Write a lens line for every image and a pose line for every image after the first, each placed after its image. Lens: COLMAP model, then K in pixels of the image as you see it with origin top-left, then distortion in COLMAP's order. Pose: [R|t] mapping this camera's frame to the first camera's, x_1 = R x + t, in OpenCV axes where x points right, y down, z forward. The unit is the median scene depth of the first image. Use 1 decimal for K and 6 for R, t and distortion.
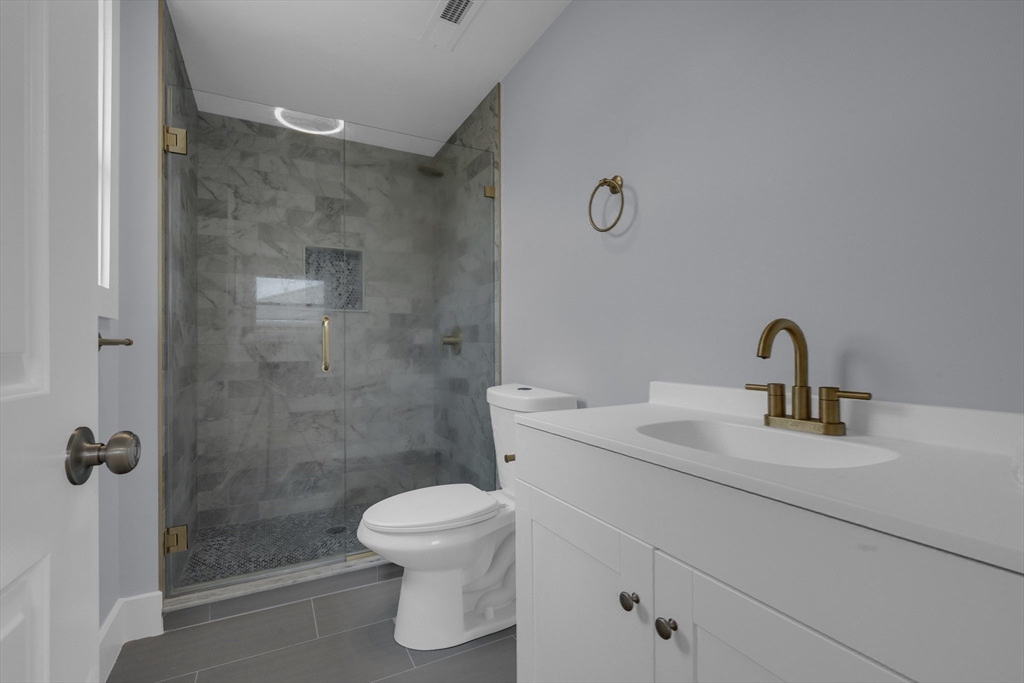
lens RADIAL K [[465.7, 0, 512.2], [0, 465.7, 344.3], [0, 0, 1]] dist [-0.007238, 0.002601]
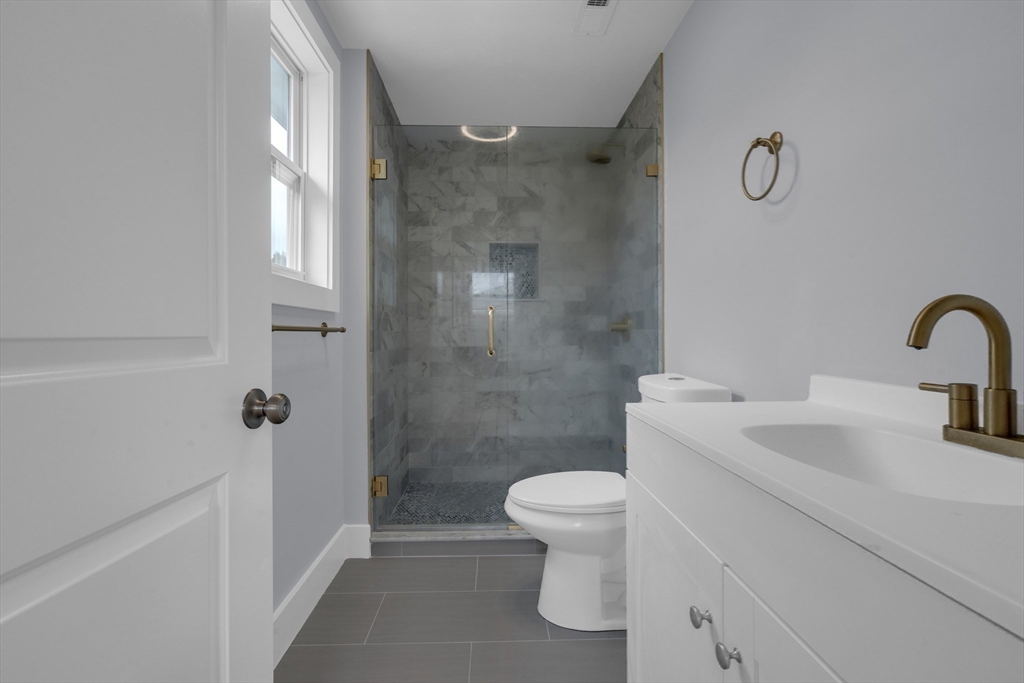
lens RADIAL K [[465.7, 0, 504.0], [0, 465.7, 334.1], [0, 0, 1]] dist [-0.007238, 0.002601]
pose [[0.898479, 0.001133, -0.439016, 0.086948], [0.001470, 0.999983, 0.005589, 0.000485], [0.439015, -0.005667, 0.898462, 0.010448]]
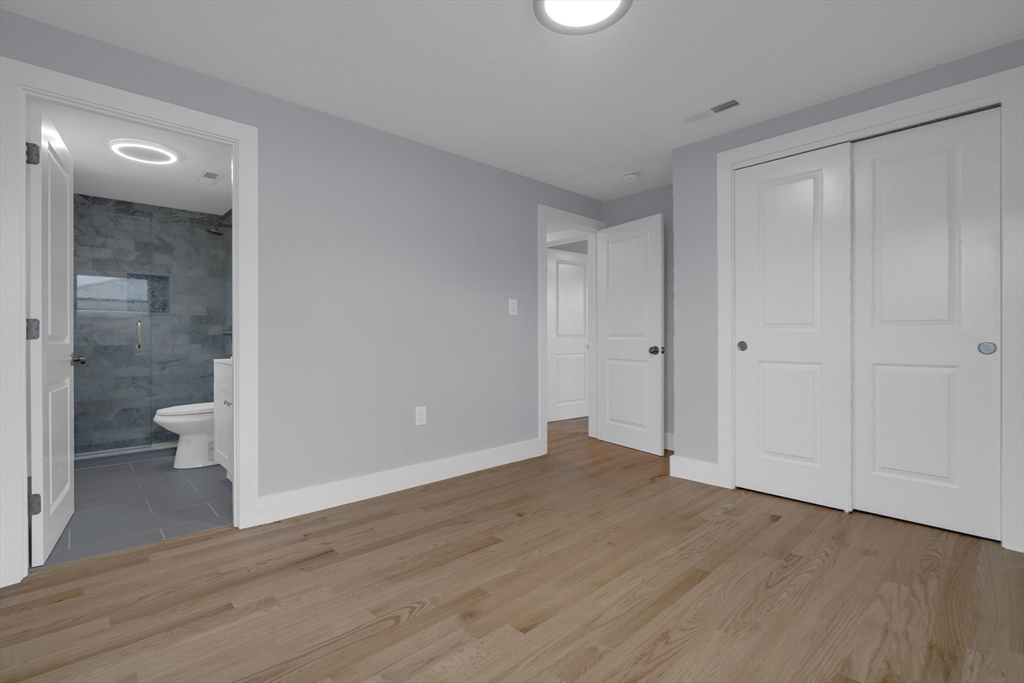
lens RADIAL K [[465.7, 0, 511.3], [0, 465.7, 338.6], [0, 0, 1]] dist [-0.007238, 0.002601]
pose [[0.962478, 0.003984, 0.271331, 0.437547], [-0.005564, 0.999972, 0.005053, -0.001883], [-0.271303, -0.006373, 0.962473, -0.992275]]
